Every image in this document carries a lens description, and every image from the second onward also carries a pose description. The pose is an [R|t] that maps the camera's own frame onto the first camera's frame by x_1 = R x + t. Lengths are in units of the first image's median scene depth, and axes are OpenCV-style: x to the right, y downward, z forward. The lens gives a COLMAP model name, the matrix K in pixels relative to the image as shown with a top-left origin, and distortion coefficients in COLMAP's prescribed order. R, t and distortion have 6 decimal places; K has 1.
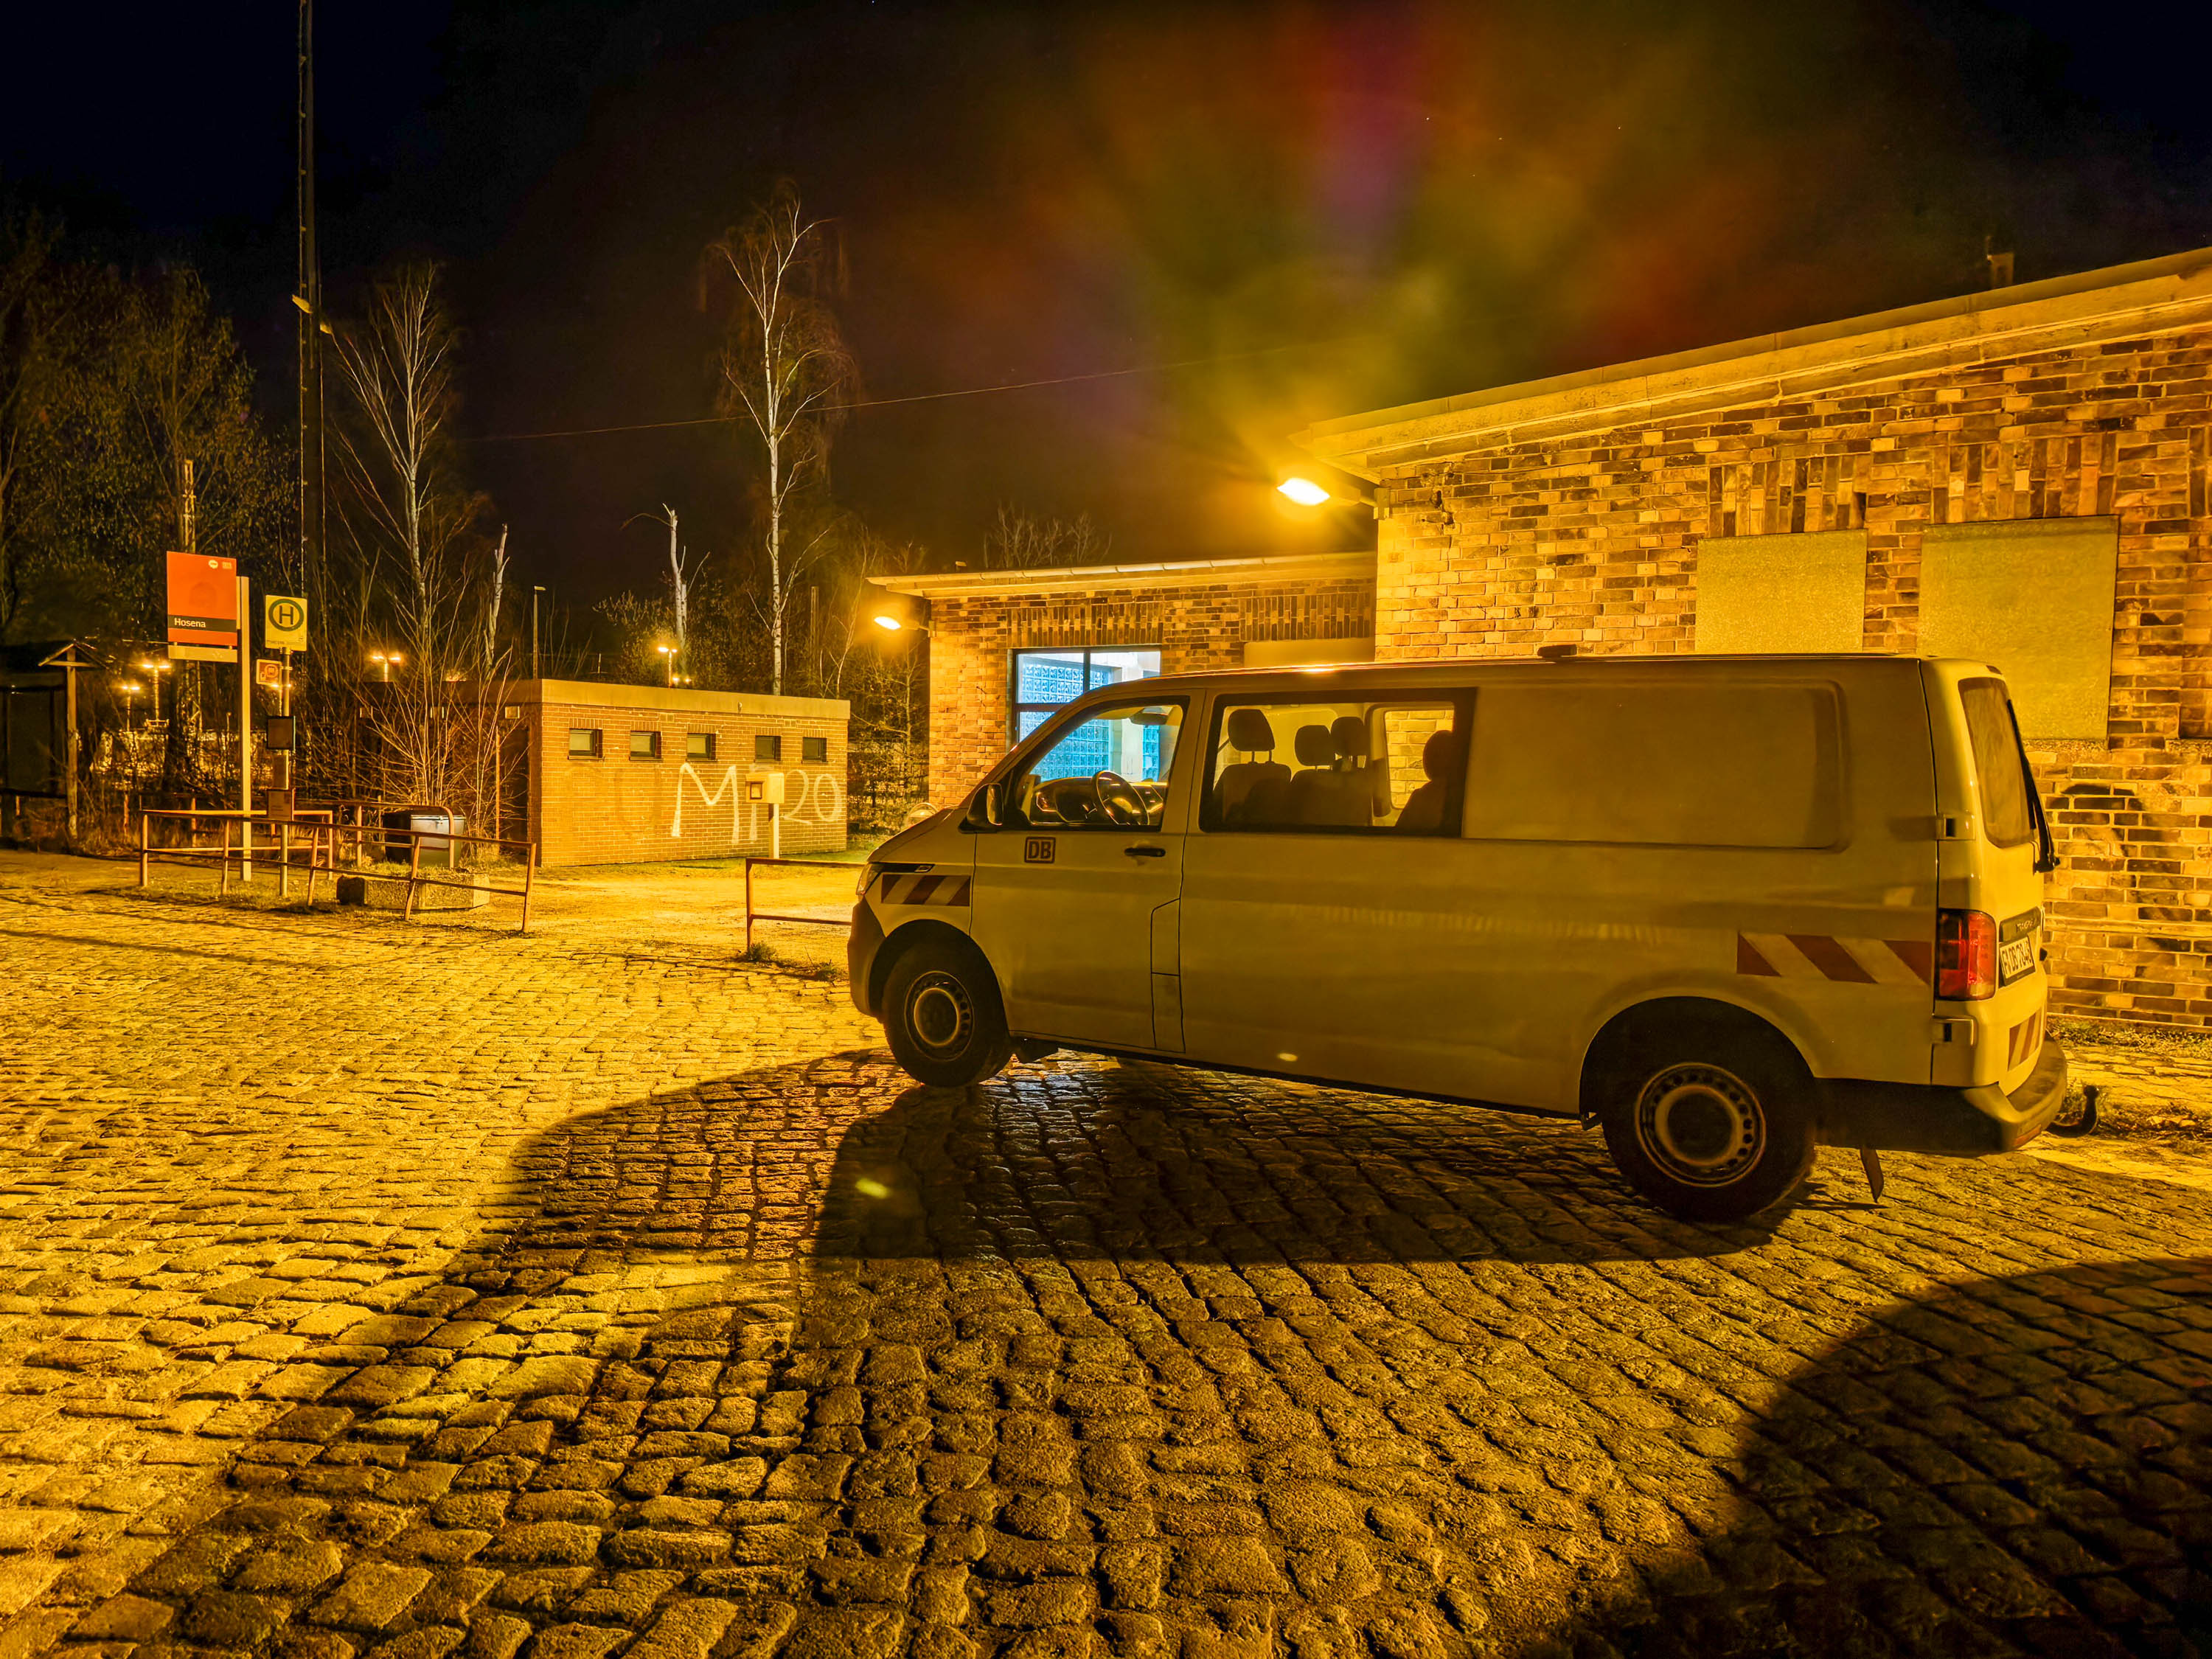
lens RADIAL K [[1612.9, 0, 1106.0], [0, 1612.9, 829.5], [0, 0, 1]] dist [0.005977, 0.002108]
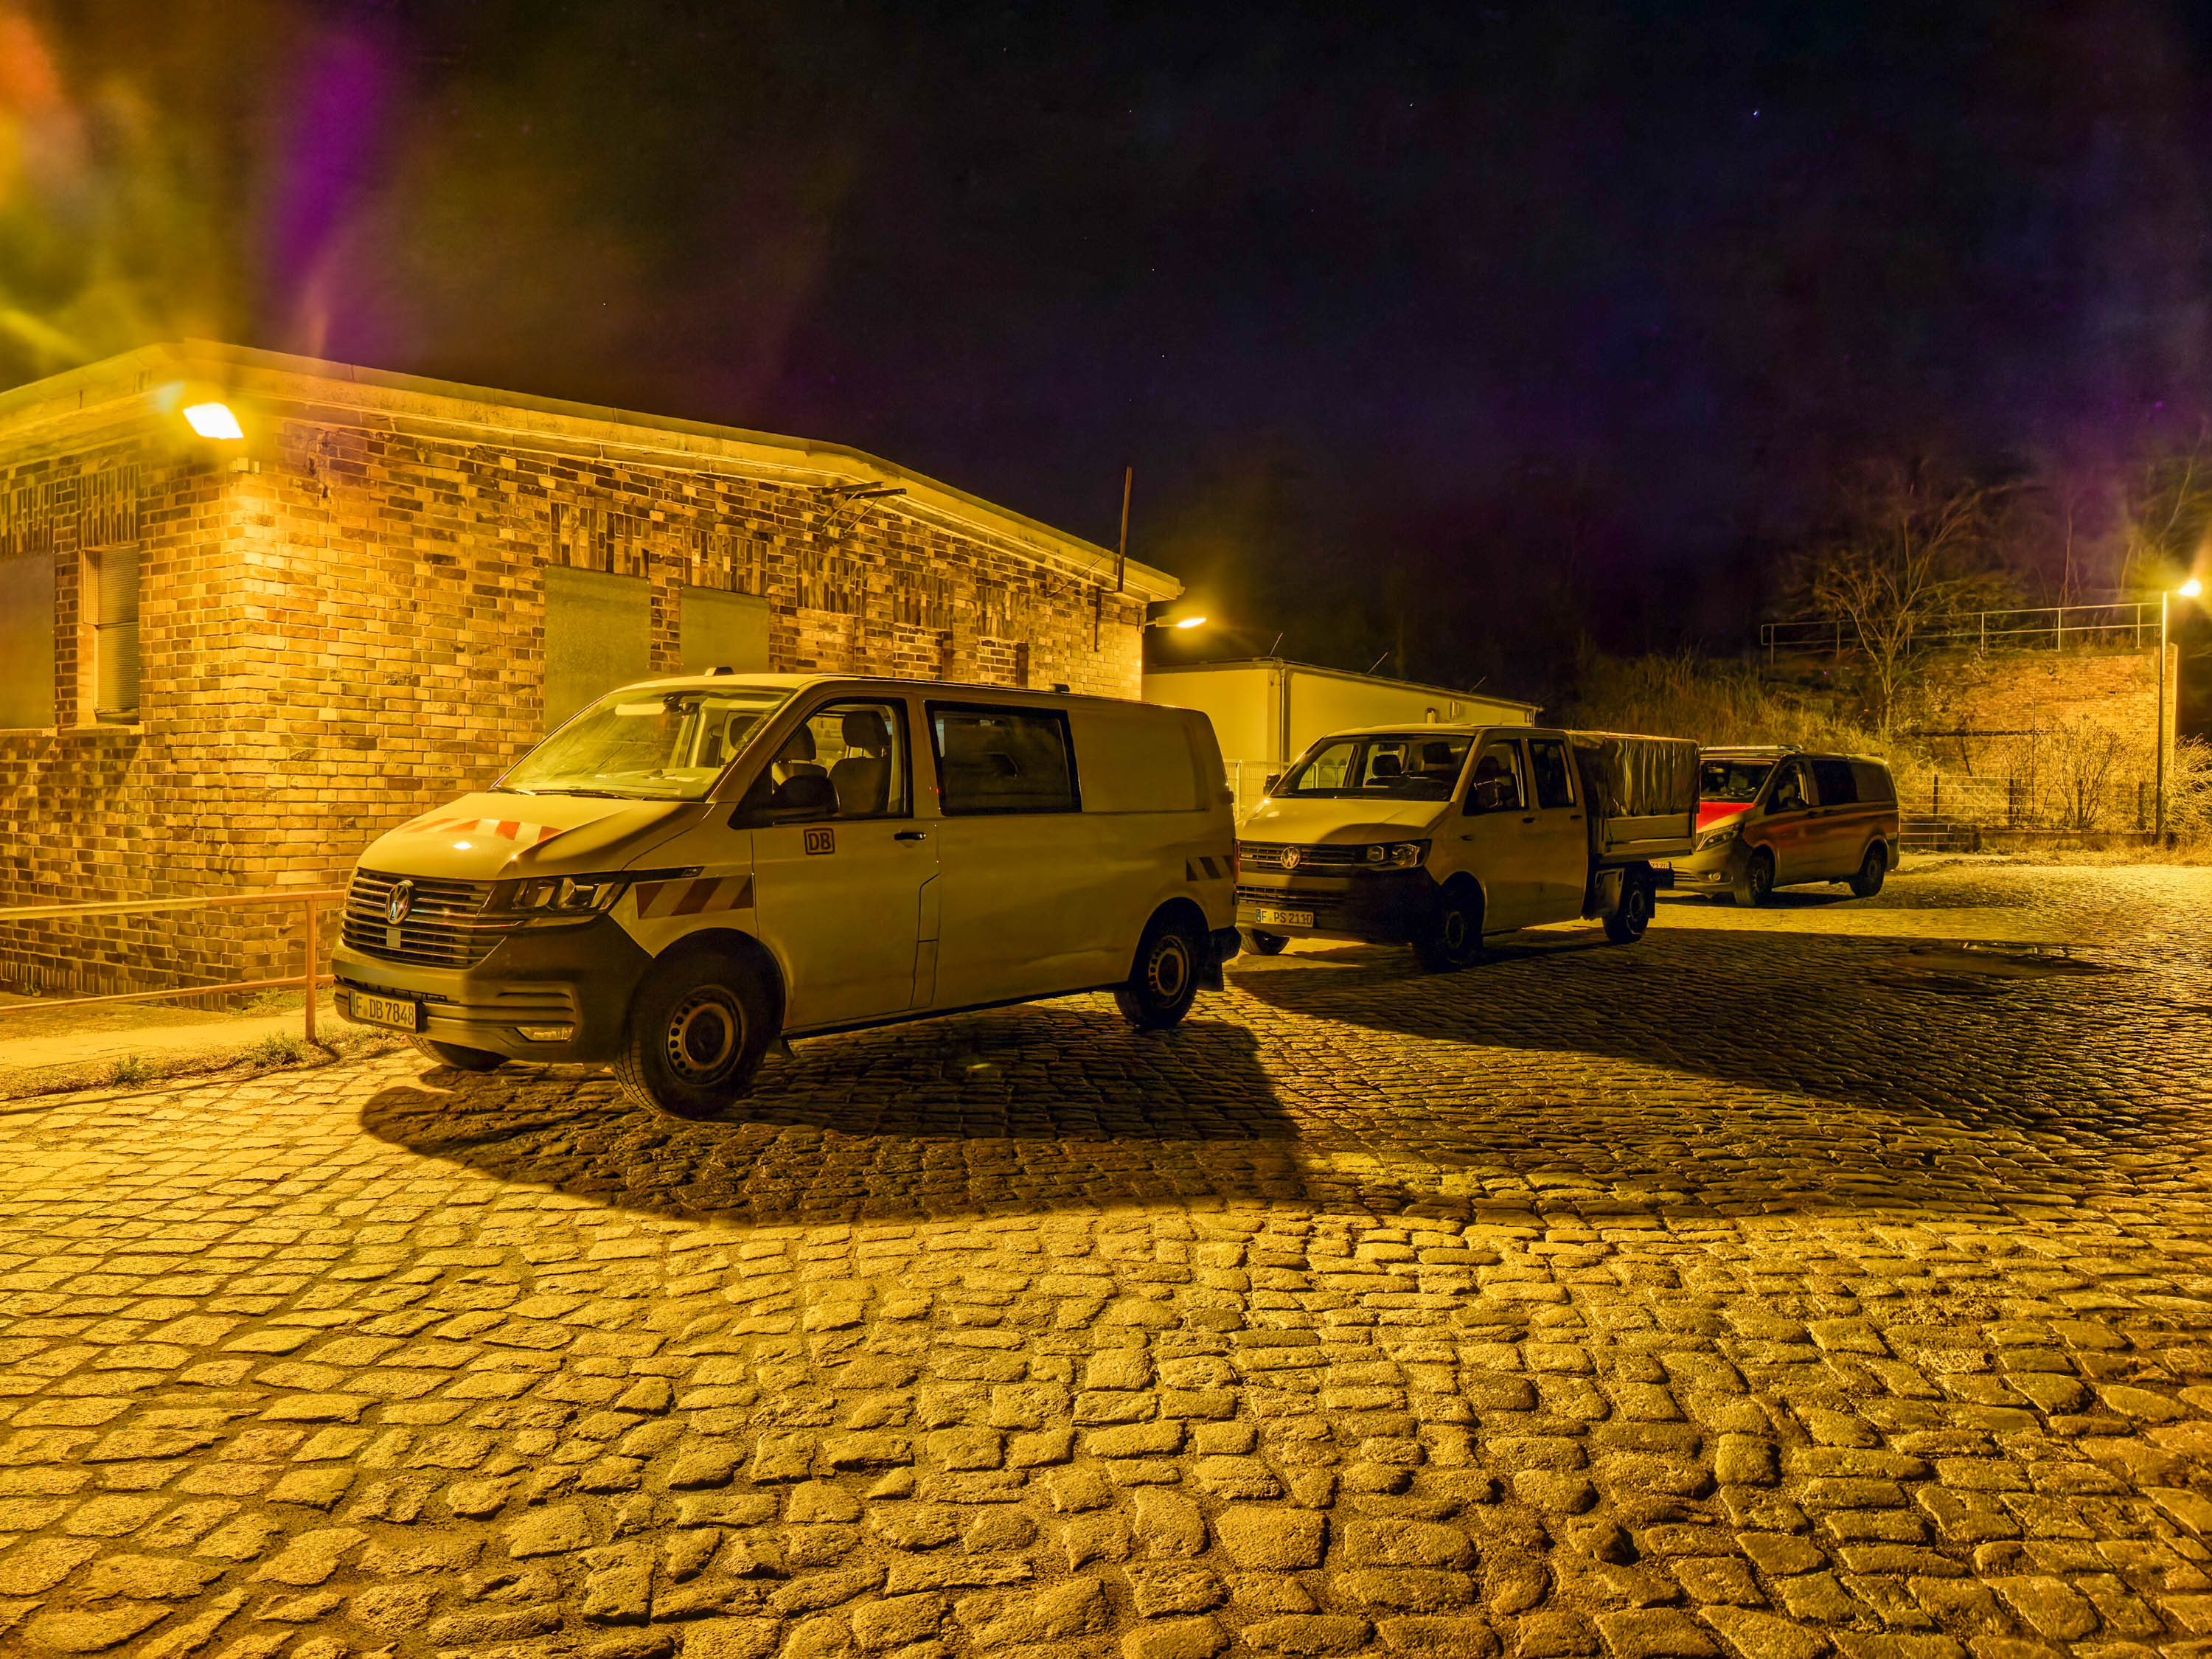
lens RADIAL K [[1612.9, 0, 1106.0], [0, 1612.9, 829.5], [0, 0, 1]] dist [0.005977, 0.002108]
pose [[0.017037, -0.032840, 0.999315, -0.776127], [0.031870, 0.998970, 0.032286, -0.016225], [-0.999347, 0.031298, 0.018066, 0.592641]]
